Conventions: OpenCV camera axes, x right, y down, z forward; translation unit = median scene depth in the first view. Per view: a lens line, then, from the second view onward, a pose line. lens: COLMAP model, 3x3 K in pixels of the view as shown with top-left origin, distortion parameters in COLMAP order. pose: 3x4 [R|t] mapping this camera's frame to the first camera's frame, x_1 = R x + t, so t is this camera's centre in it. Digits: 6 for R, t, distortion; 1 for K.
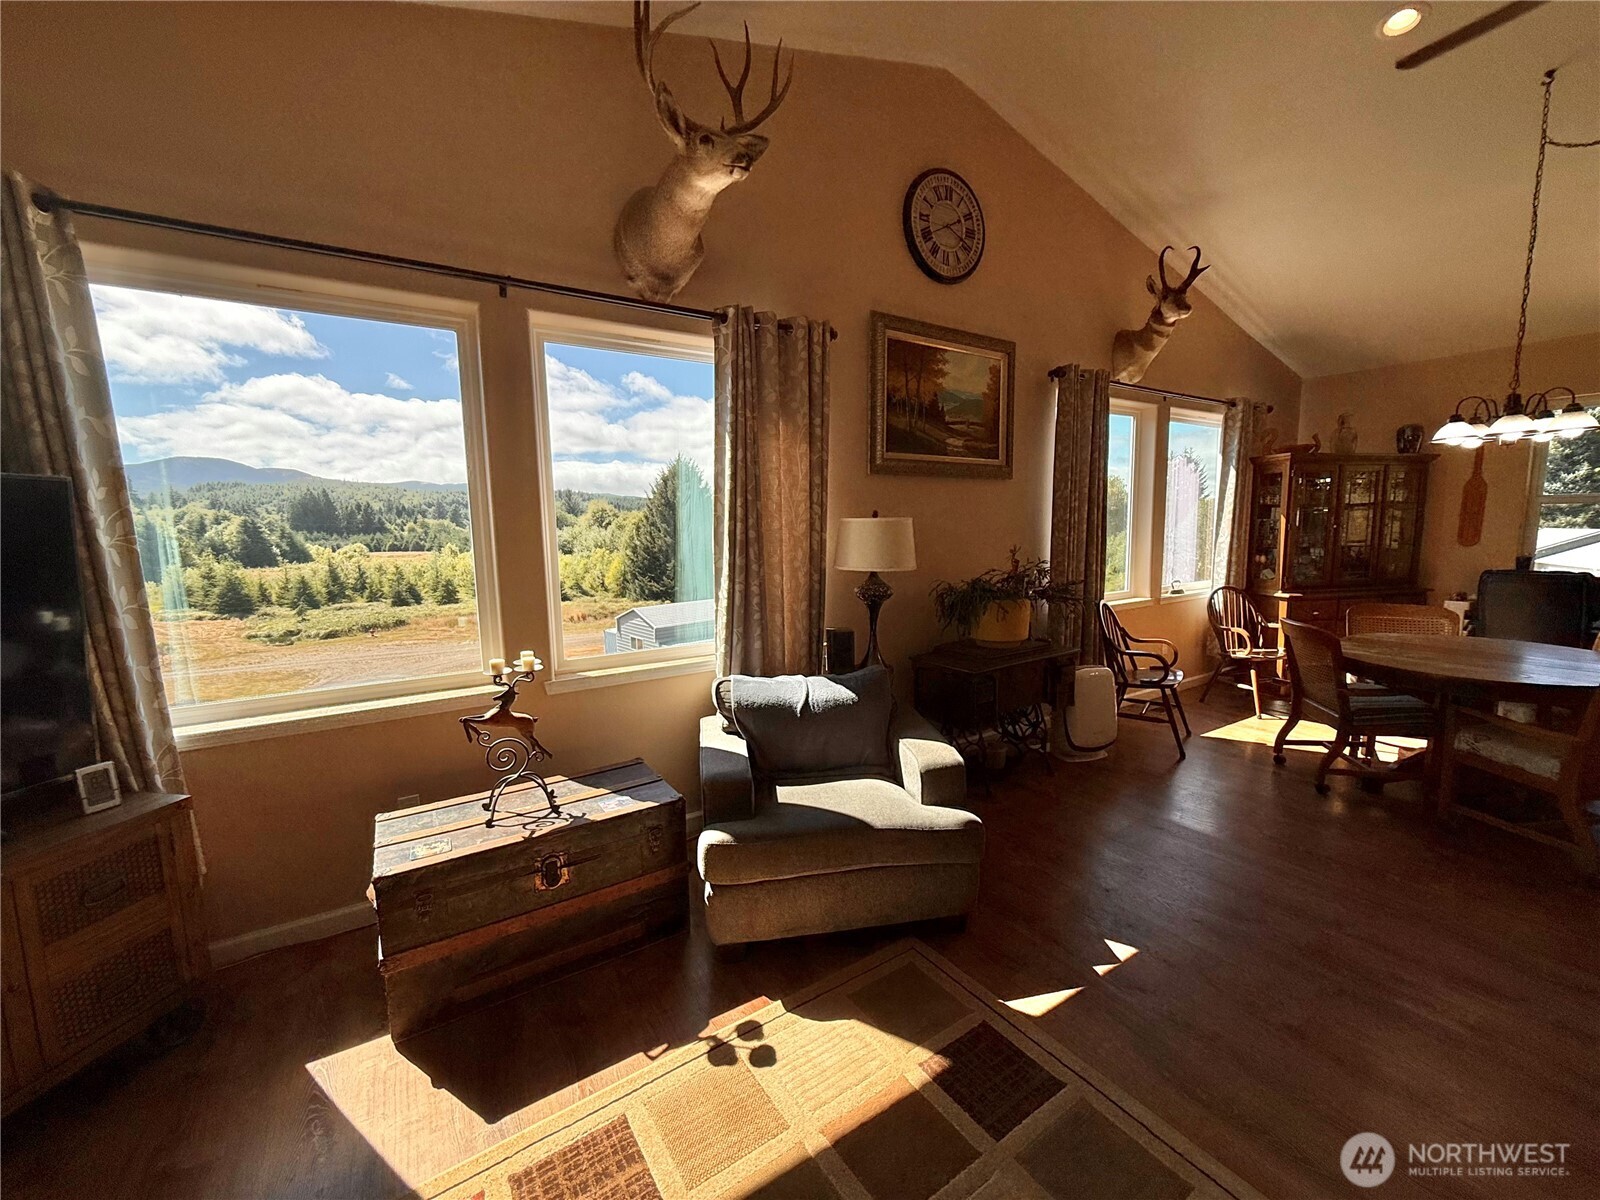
lens RADIAL K [[637.8, 0, 799.6], [0, 637.8, 597.3], [0, 0, 1]] dist [0.001089, 0.000695]
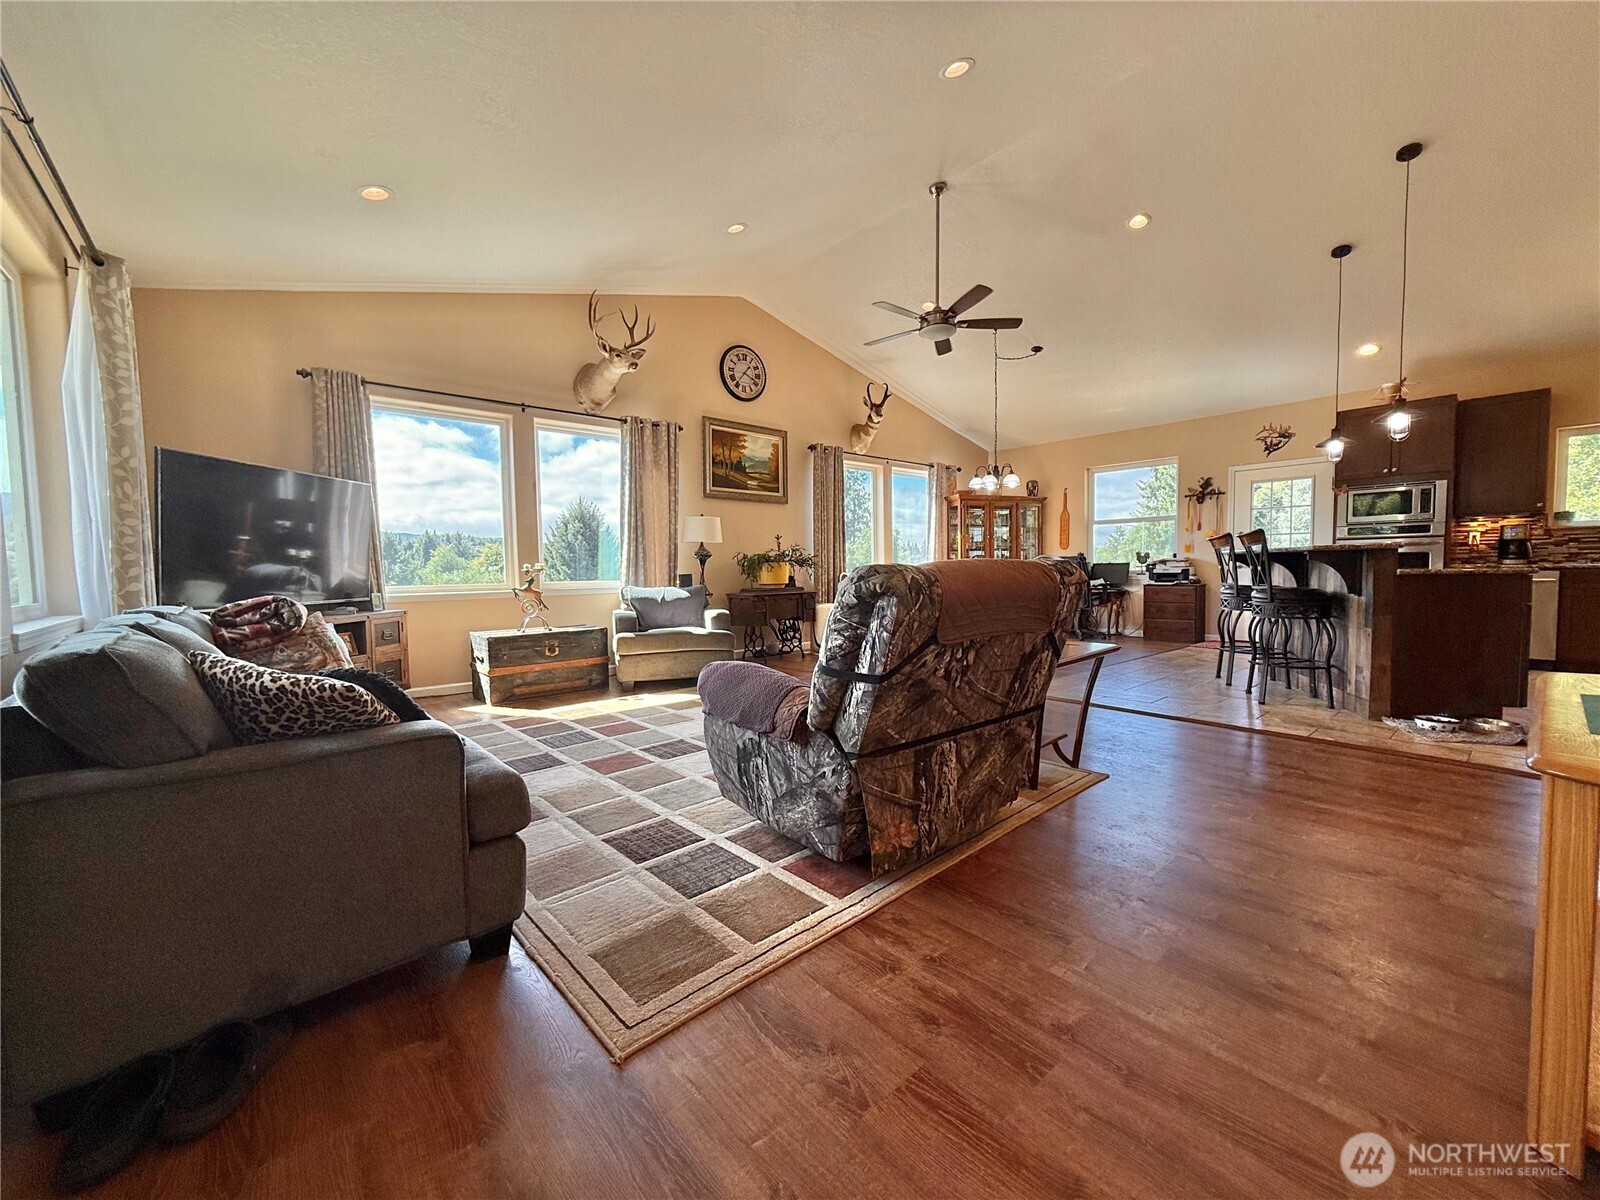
lens RADIAL K [[637.8, 0, 803.8], [0, 637.8, 596.7], [0, 0, 1]] dist [0.001089, 0.000695]
pose [[0.988053, -0.005649, 0.154008, 0.119573], [0.016905, 0.997270, -0.071876, 0.266455], [-0.153181, 0.073621, 0.985452, -0.990800]]
